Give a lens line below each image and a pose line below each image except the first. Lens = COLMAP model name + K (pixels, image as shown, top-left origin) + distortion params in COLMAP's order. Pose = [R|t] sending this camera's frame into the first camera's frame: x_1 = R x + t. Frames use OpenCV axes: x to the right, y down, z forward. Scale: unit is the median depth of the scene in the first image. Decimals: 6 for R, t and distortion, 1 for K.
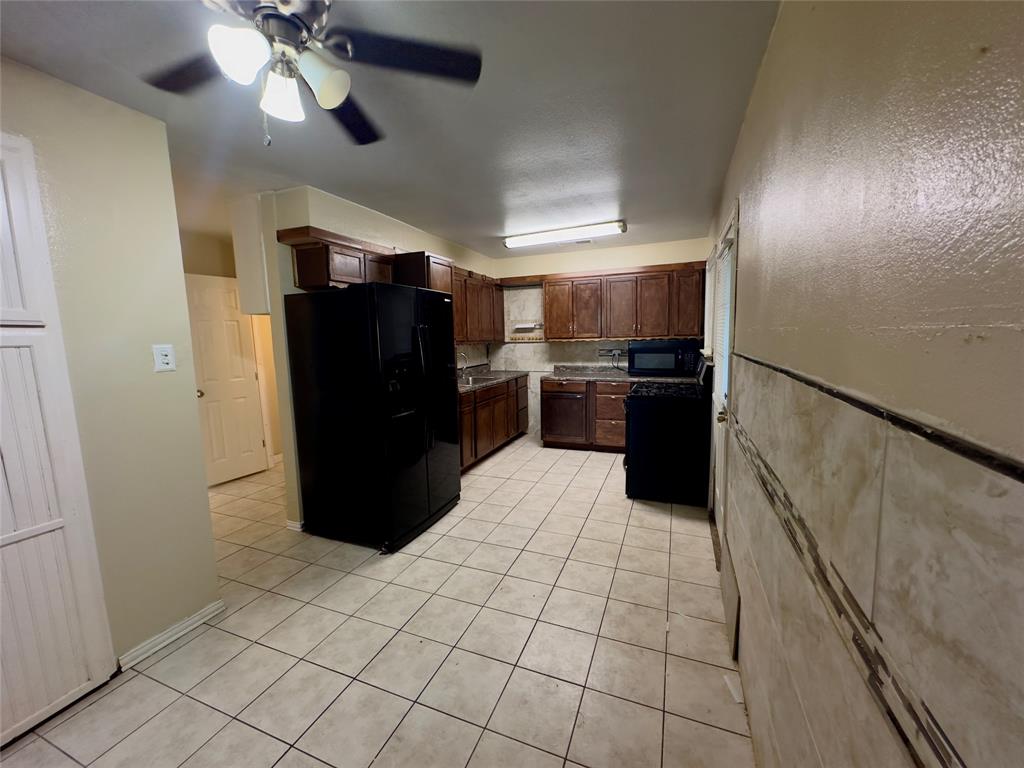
lens RADIAL K [[412.2, 0, 514.9], [0, 412.2, 384.7], [0, 0, 1]] dist [0.002664, -0.001673]
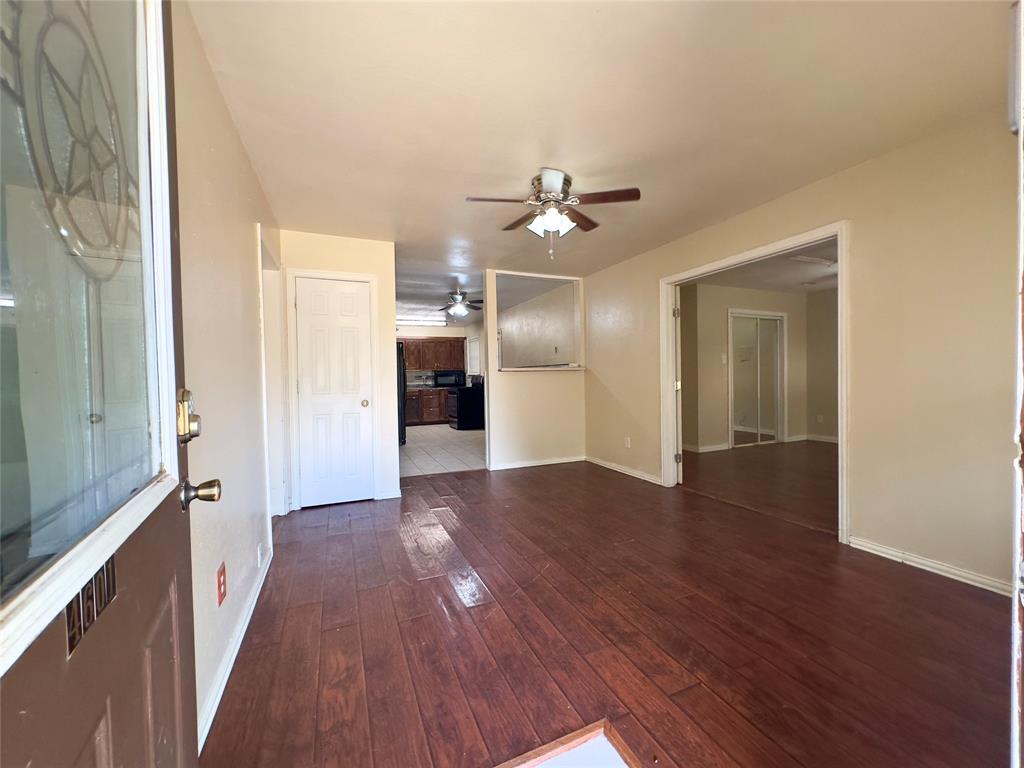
lens RADIAL K [[412.2, 0, 514.7], [0, 412.2, 383.8], [0, 0, 1]] dist [0.002664, -0.001673]
pose [[0.704590, -0.004757, 0.709598, -1.303645], [0.090230, 0.992461, -0.082940, 0.239954], [-0.703854, 0.122466, 0.699708, -1.057231]]
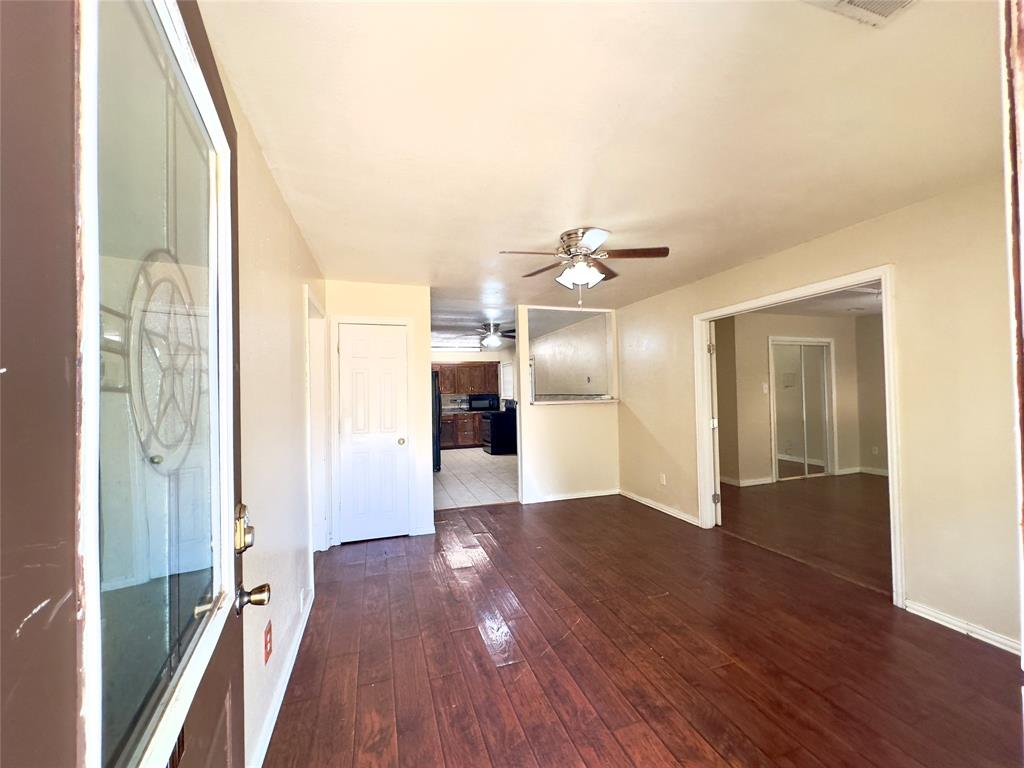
lens RADIAL K [[412.2, 0, 514.1], [0, 412.2, 385.8], [0, 0, 1]] dist [0.002664, -0.001673]
pose [[0.761916, 0.017078, 0.647451, -1.307696], [0.084355, 0.988521, -0.125342, 0.190017], [-0.642159, 0.150116, 0.751729, -1.077366]]
